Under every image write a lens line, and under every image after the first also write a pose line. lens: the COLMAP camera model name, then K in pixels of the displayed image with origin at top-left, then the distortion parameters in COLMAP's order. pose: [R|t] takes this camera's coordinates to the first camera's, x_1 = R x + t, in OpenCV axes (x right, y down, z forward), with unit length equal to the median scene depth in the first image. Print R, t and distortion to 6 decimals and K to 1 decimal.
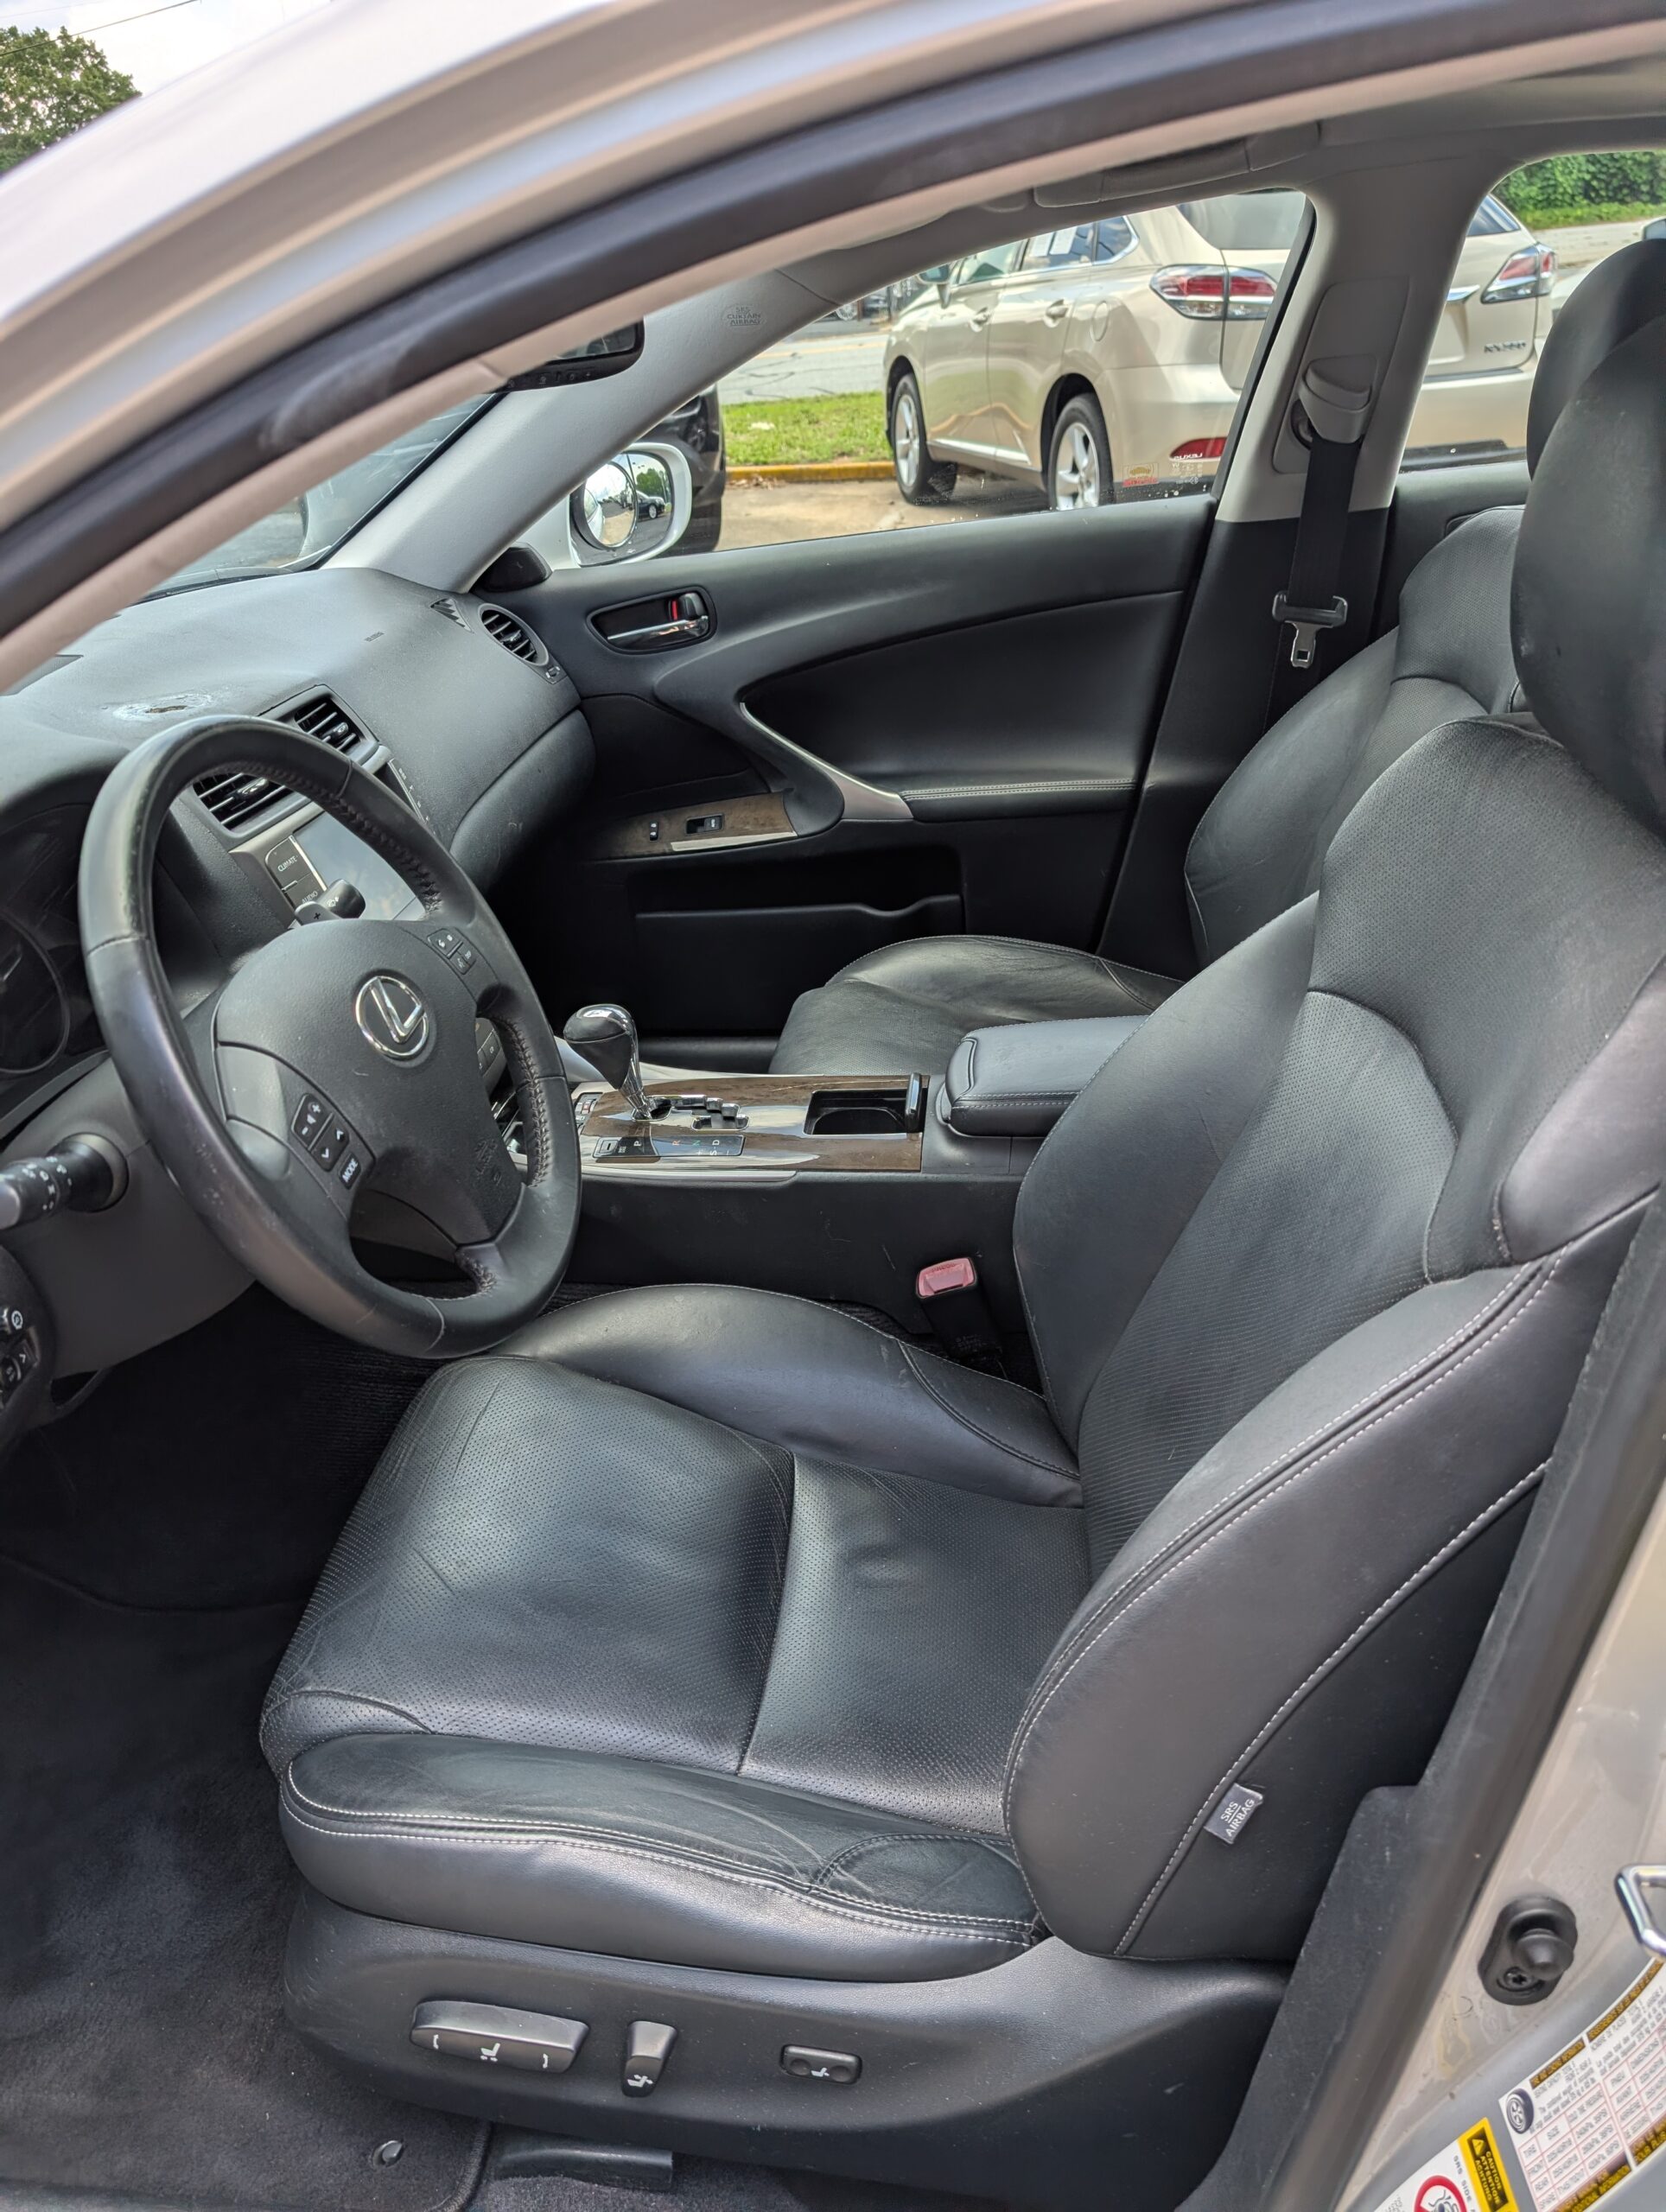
lens RADIAL K [[1609.4, 0, 822.0], [0, 1609.4, 1094.2], [0, 0, 1]] dist [0.011540, -0.008131]
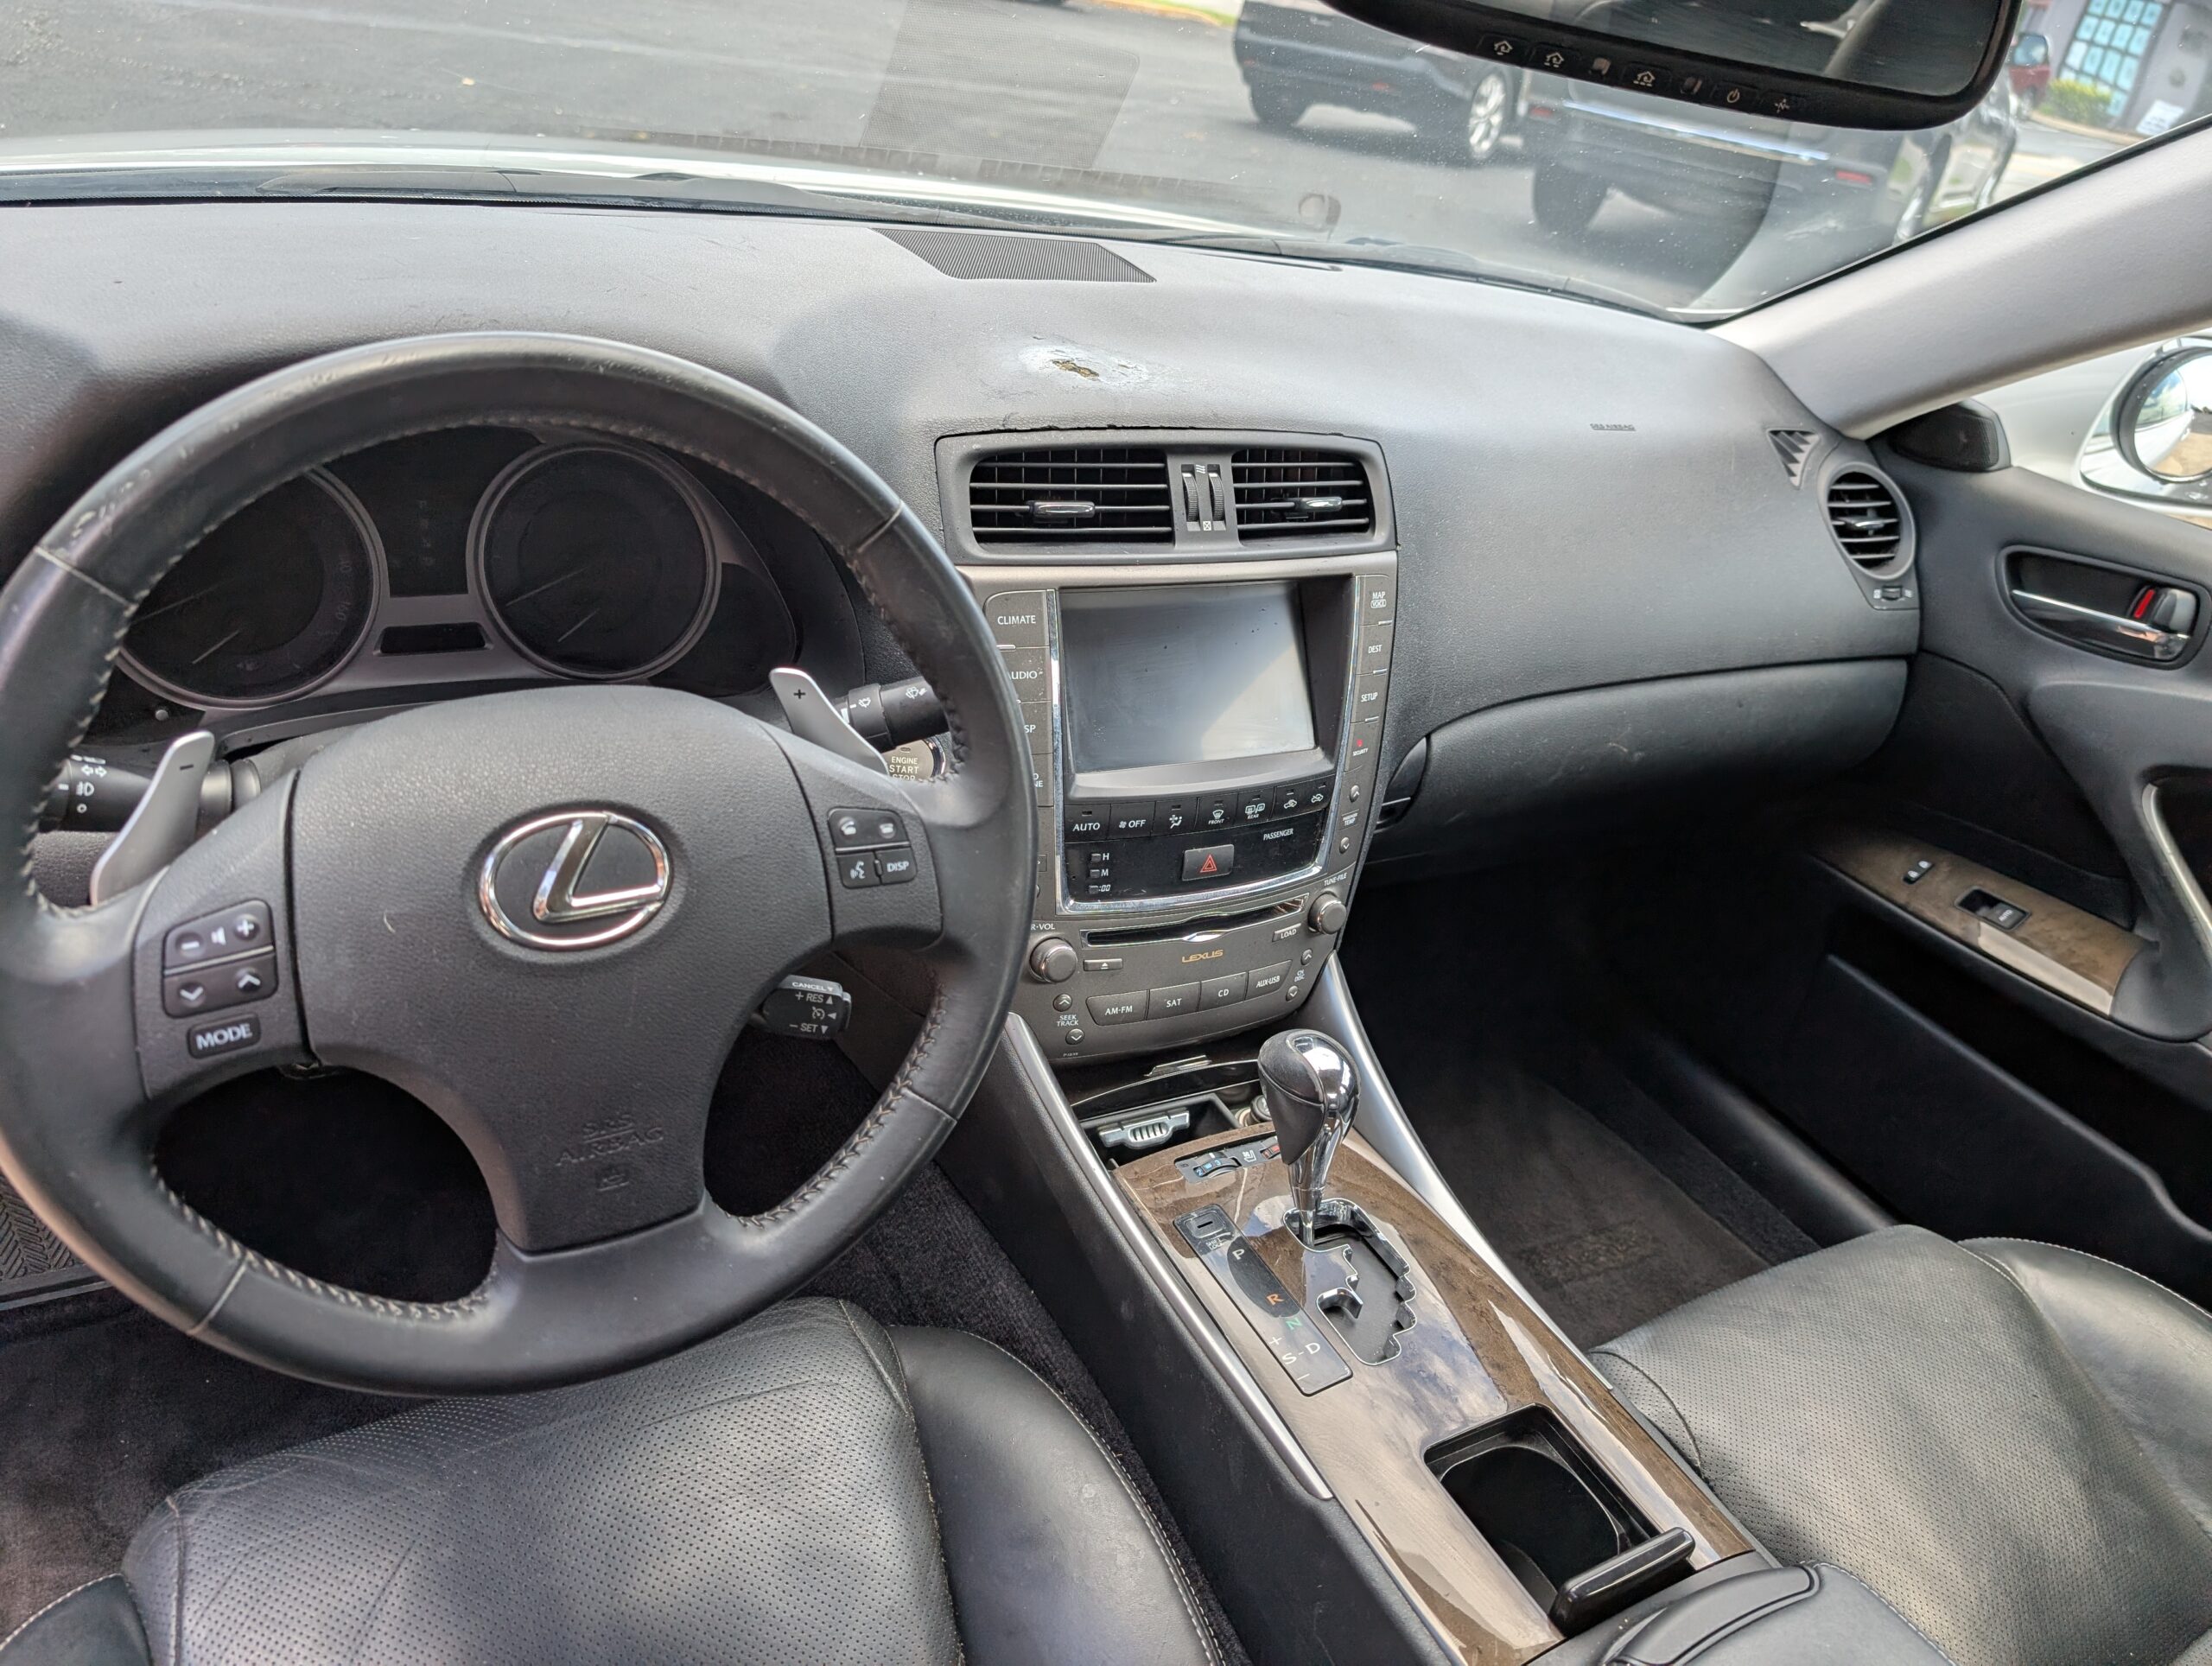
lens RADIAL K [[1609.4, 0, 1100.0], [0, 1609.4, 842.5], [0, 0, 1]] dist [0.011540, -0.008131]
pose [[0.567131, 0.557997, -0.605807, 0.108660], [-0.547339, 0.804960, 0.229039, -0.153700], [0.615453, 0.201687, 0.761931, 0.311968]]
